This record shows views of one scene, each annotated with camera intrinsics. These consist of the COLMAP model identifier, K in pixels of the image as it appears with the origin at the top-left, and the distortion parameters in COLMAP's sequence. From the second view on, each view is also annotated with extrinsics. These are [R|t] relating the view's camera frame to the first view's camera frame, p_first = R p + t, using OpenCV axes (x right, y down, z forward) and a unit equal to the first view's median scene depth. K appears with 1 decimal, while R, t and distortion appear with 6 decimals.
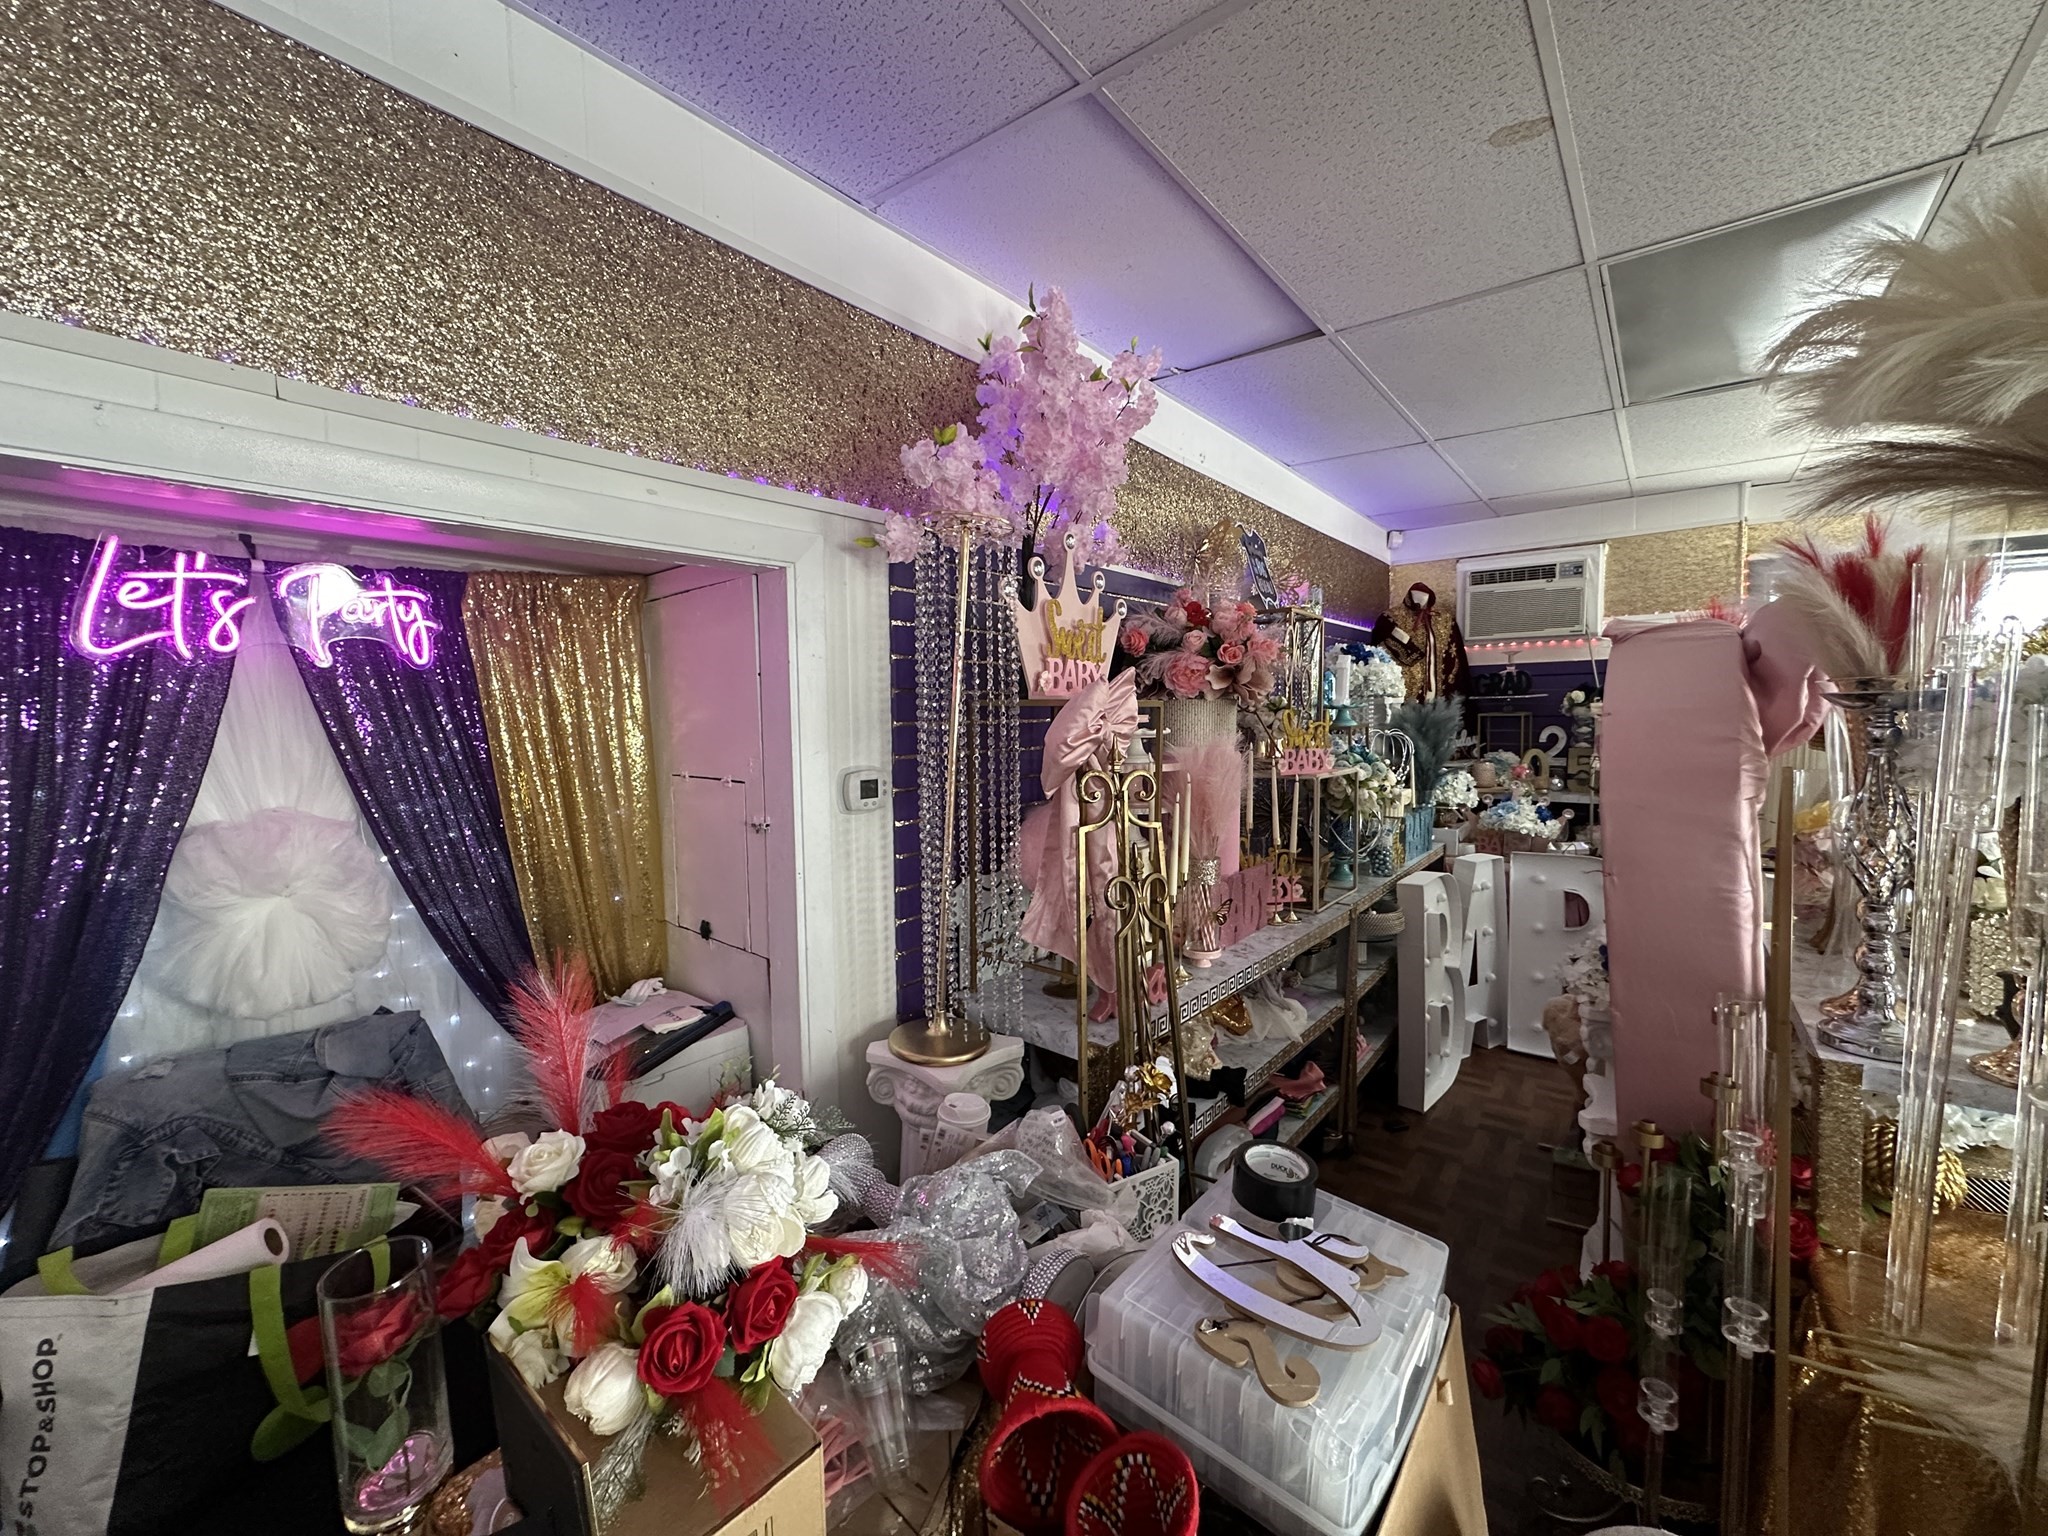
lens RADIAL K [[817.4, 0, 1024.0], [0, 817.4, 768.0], [0, 0, 1]] dist [-0.002220, 0.000287]
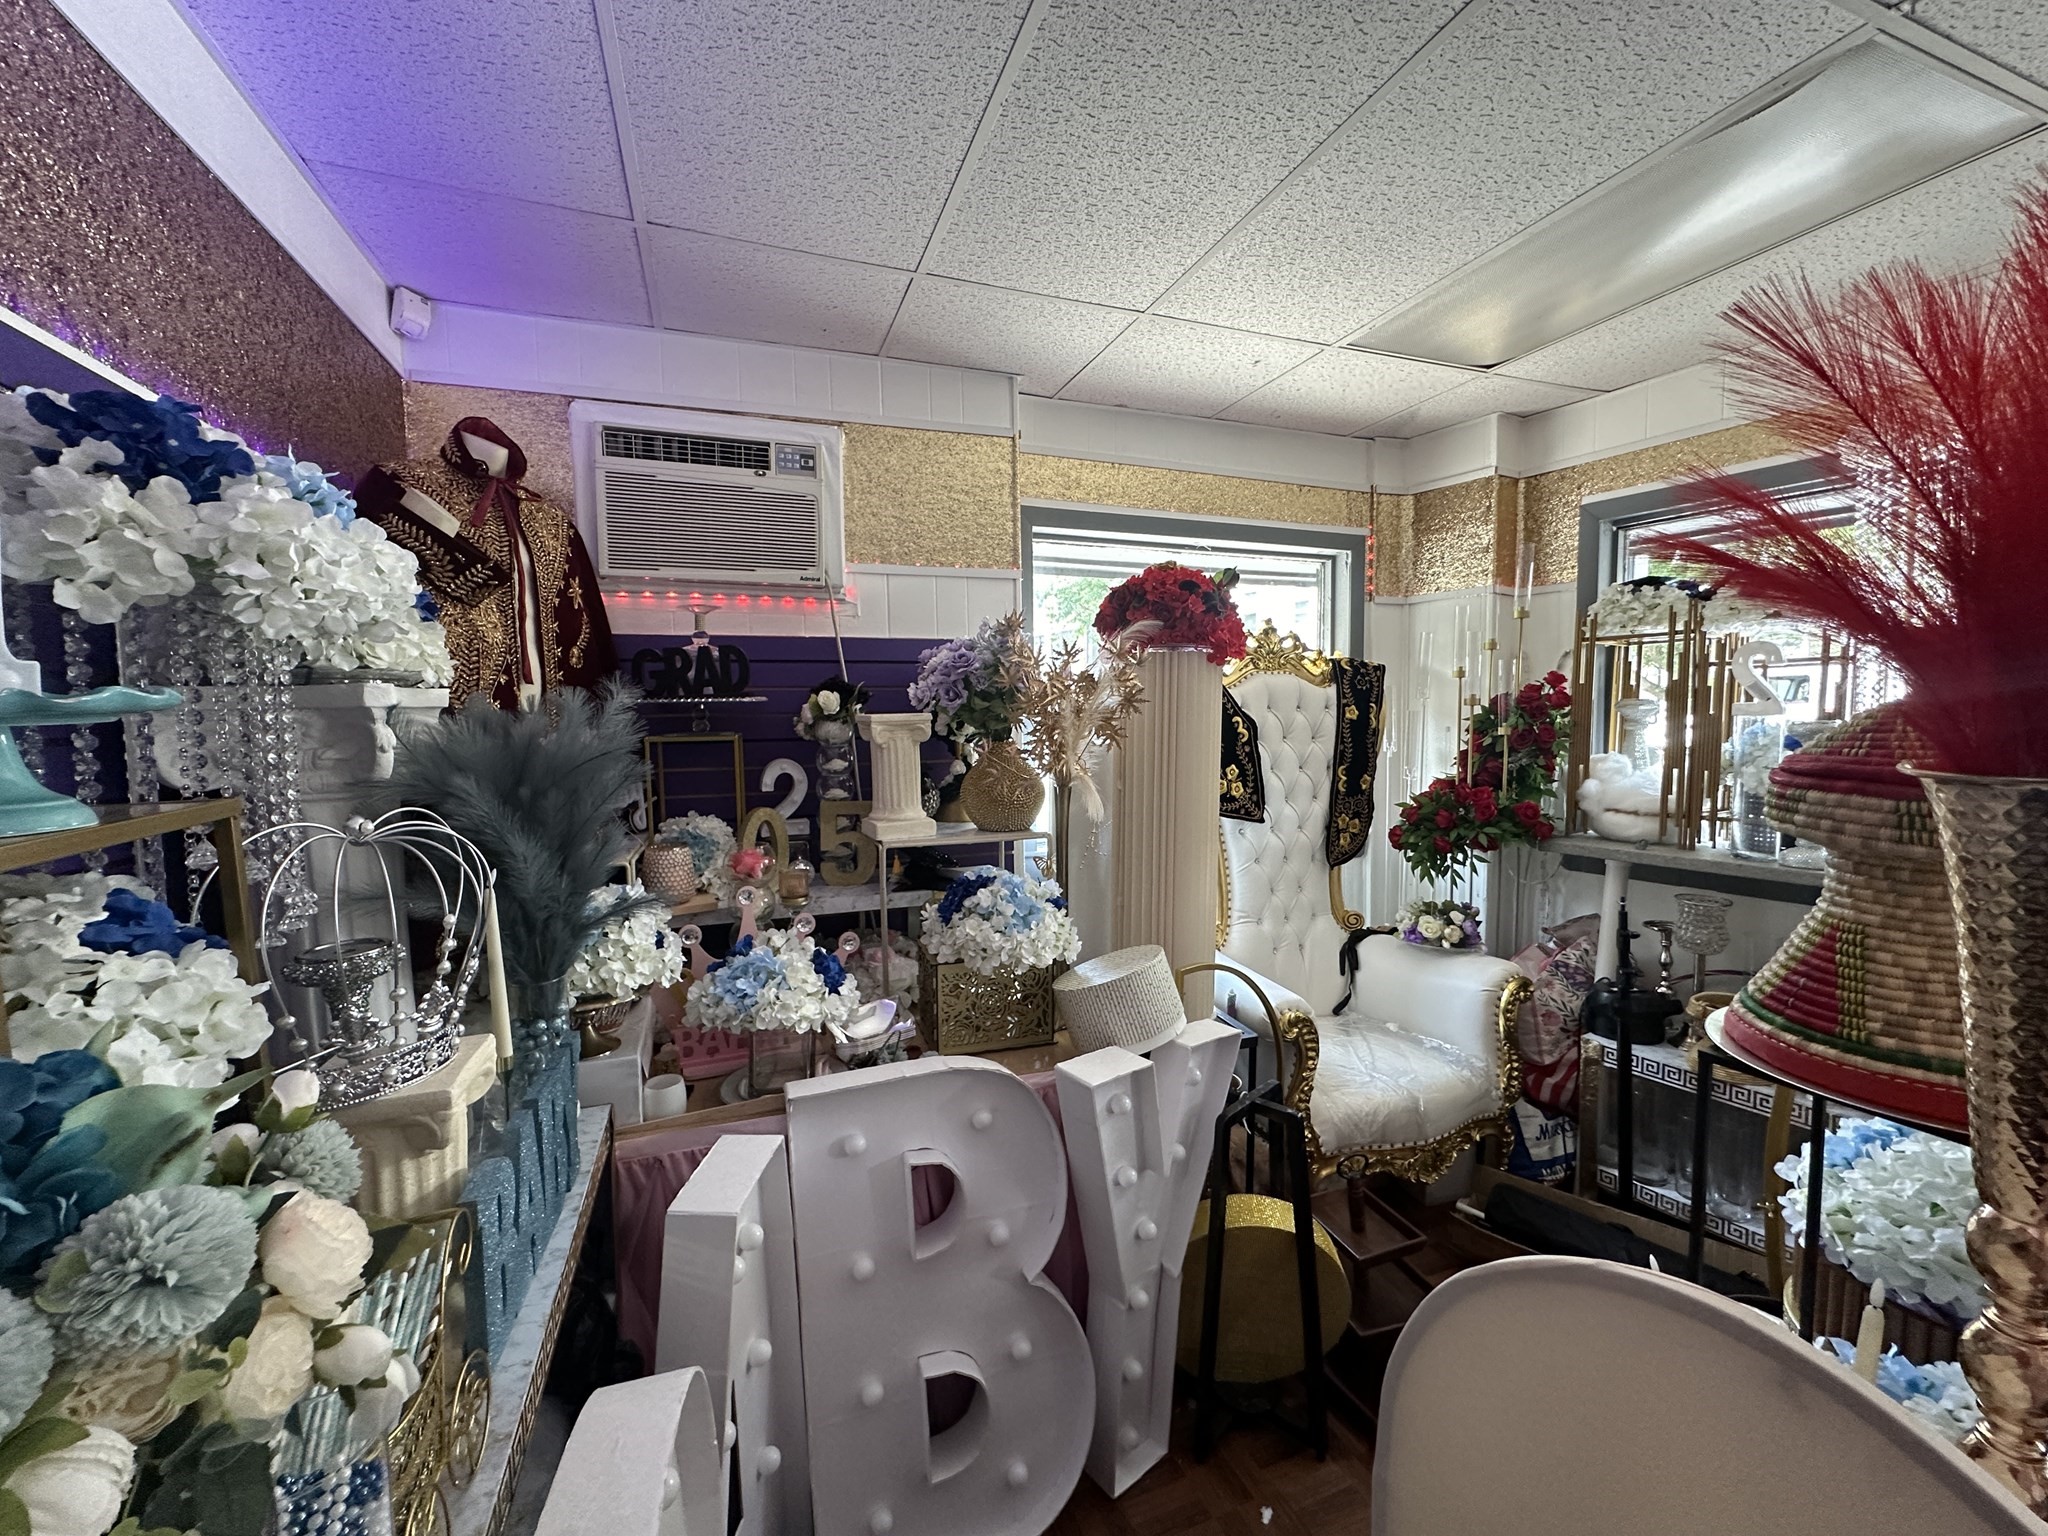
lens RADIAL K [[812.5, 0, 1024.0], [0, 812.5, 768.0], [0, 0, 1]] dist [-0.000865, 0.000003]
pose [[0.524014, -0.044280, 0.850558, 0.742840], [0.063332, 0.997909, 0.012934, -0.108942], [-0.849352, 0.047089, 0.525722, 1.534775]]
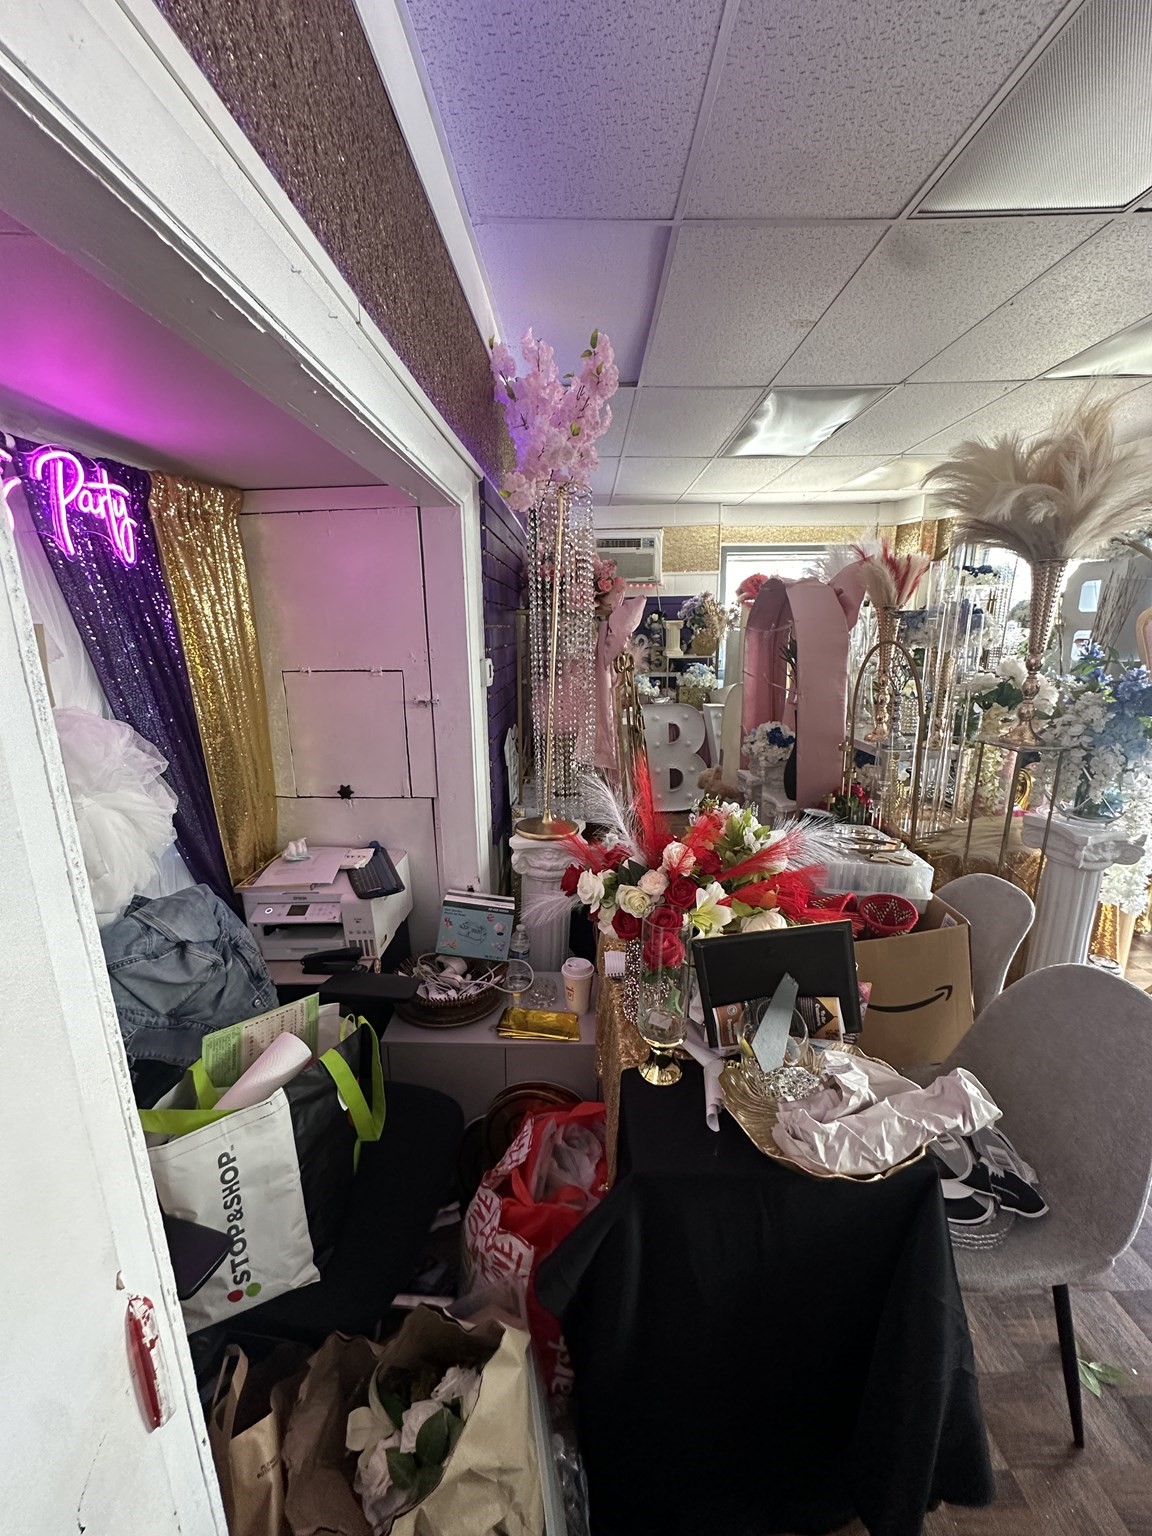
lens RADIAL K [[613.1, 0, 577.3], [0, 613.1, 769.3], [0, 0, 1]] dist [-0.002220, 0.000287]
pose [[0.788522, -0.138157, 0.599287, -0.759183], [0.045960, 0.984954, 0.166594, 0.023043], [-0.613286, -0.103820, 0.783008, 0.037594]]
